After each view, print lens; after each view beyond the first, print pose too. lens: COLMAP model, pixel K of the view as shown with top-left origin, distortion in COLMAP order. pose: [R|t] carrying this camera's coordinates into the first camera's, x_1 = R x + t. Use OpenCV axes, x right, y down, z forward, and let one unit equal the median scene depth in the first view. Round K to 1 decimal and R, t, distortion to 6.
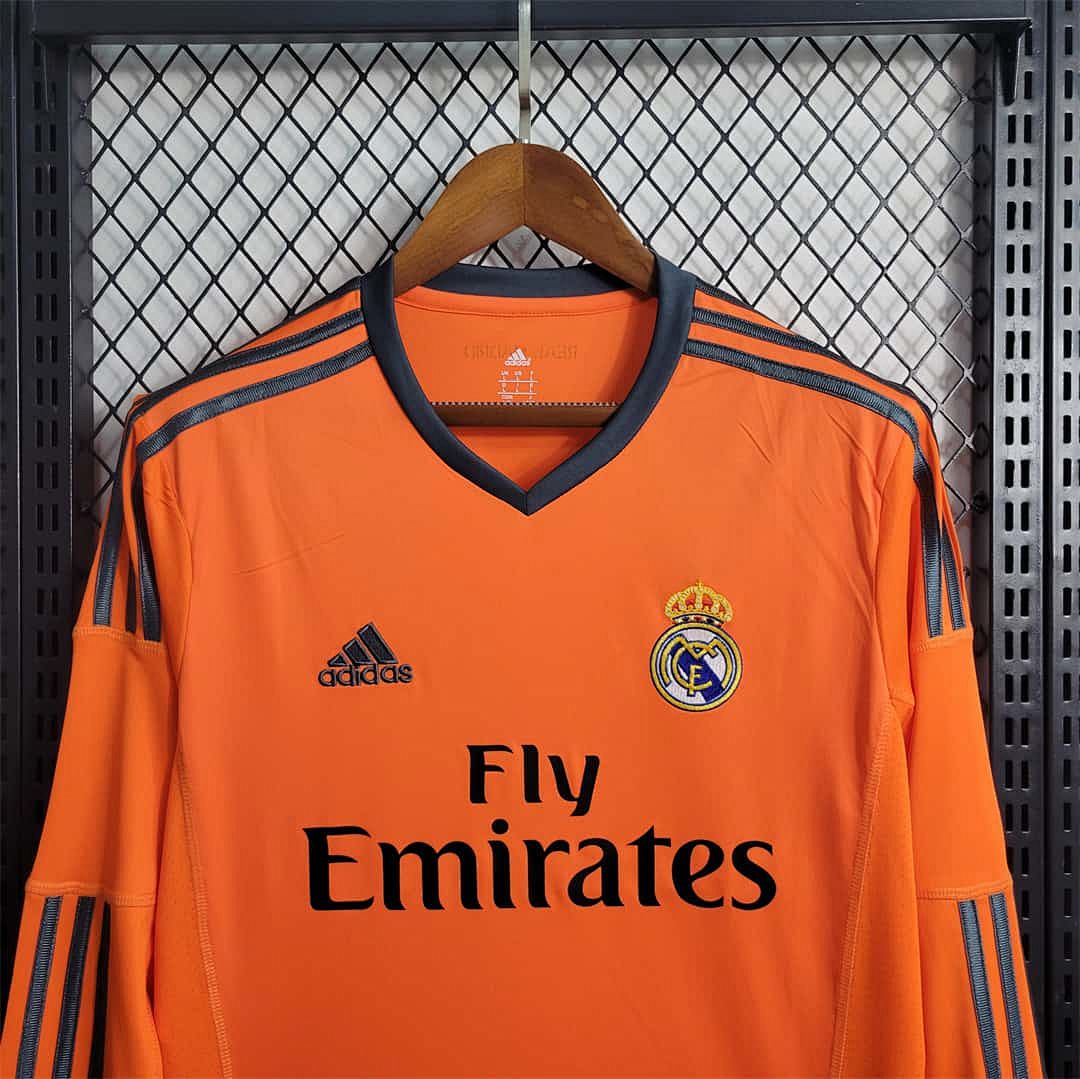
lens RADIAL K [[1088.8, 0, 534.5], [0, 1088.8, 551.8], [0, 0, 1]] dist [-0.000875, 0.000000]
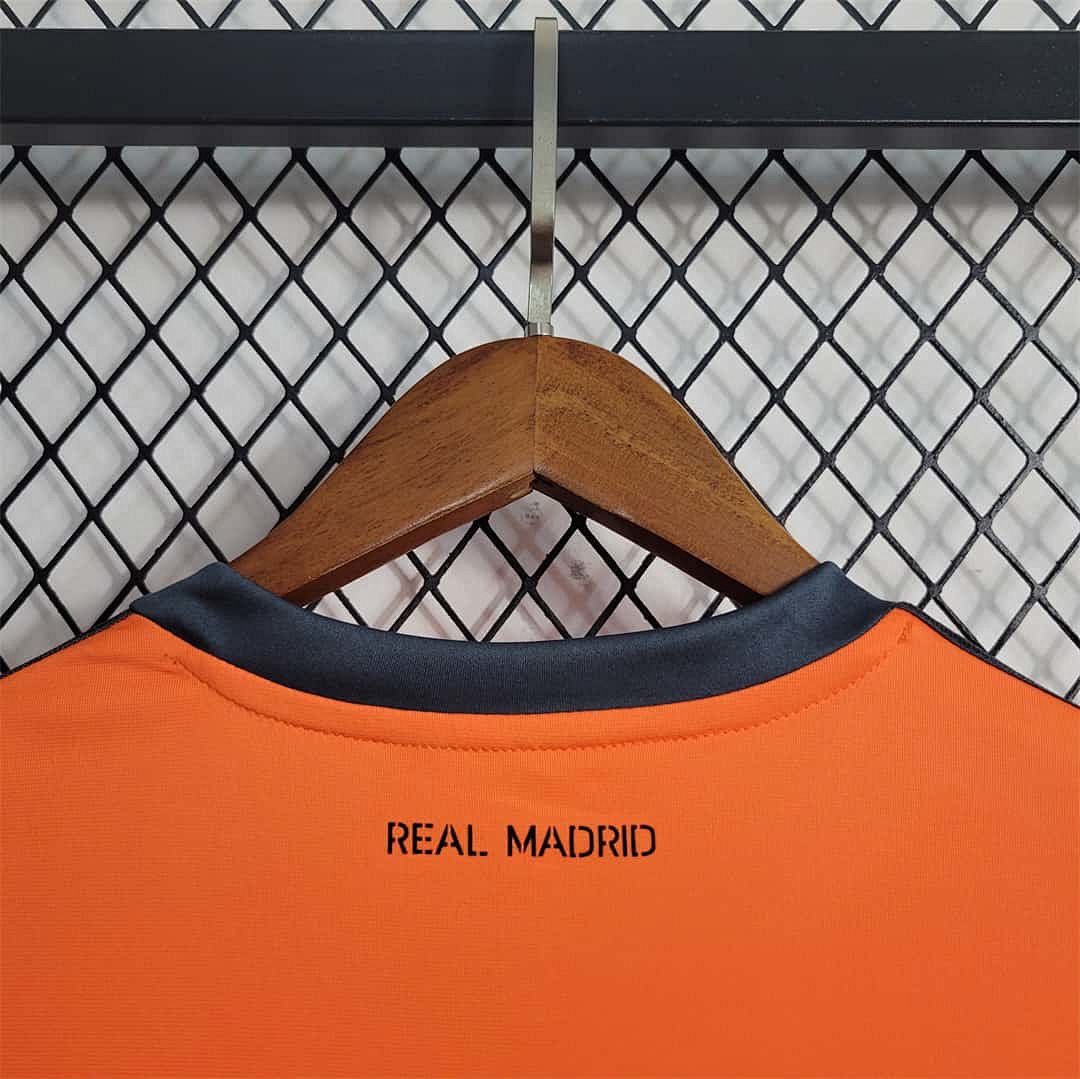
lens RADIAL K [[1088.8, 0, 535.9], [0, 1088.8, 542.1], [0, 0, 1]] dist [-0.000875, 0.000000]
pose [[0.999741, 0.020721, -0.009435, -0.006689], [-0.021961, 0.986957, -0.159480, -0.195542], [0.006007, 0.159646, 0.987156, 0.502606]]
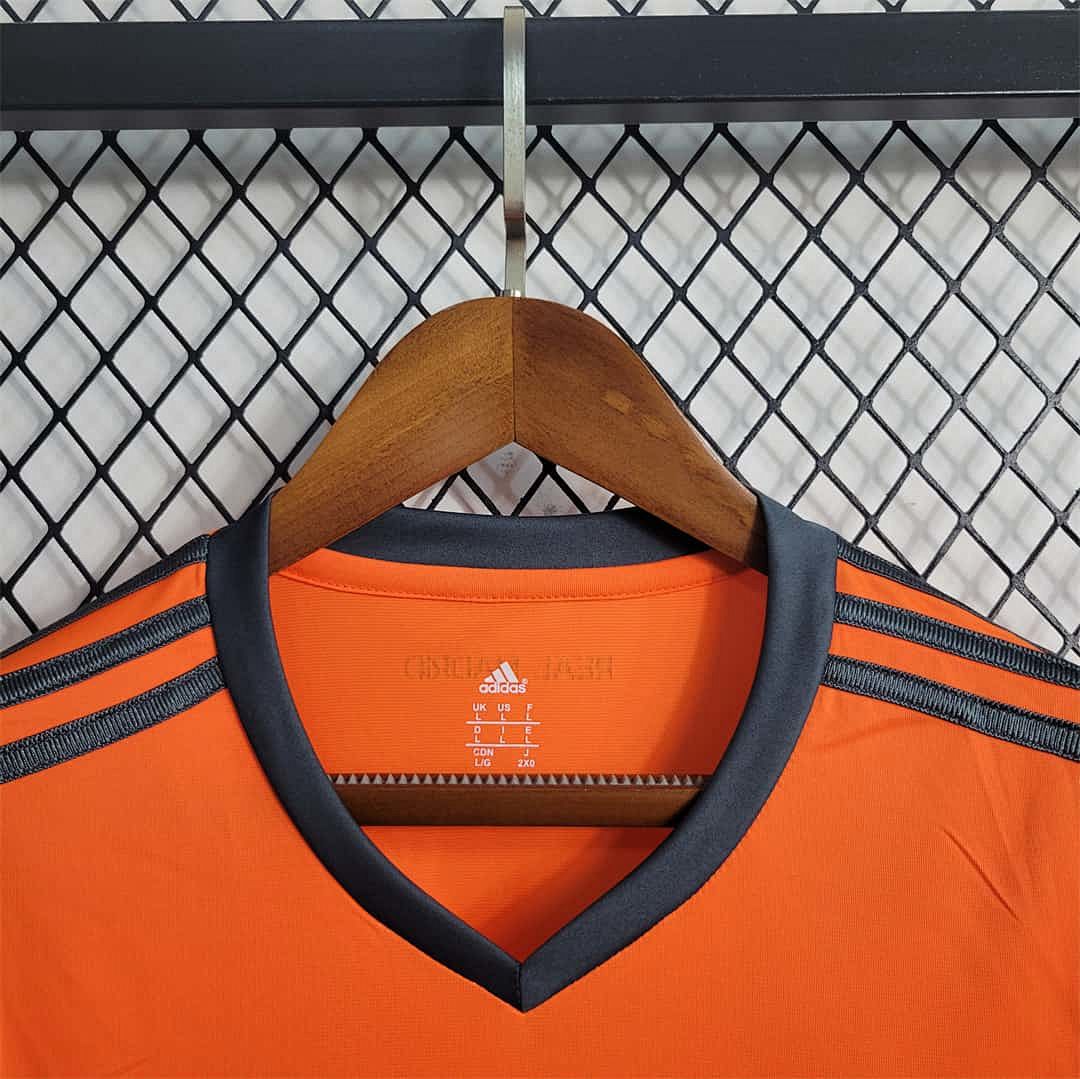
lens RADIAL K [[1088.8, 0, 541.2], [0, 1088.8, 540.3], [0, 0, 1]] dist [-0.000875, 0.000000]
pose [[0.999893, -0.004445, 0.013929, -0.003656], [0.006467, 0.988860, -0.148711, -0.165430], [-0.013112, 0.148785, 0.988783, 0.455601]]
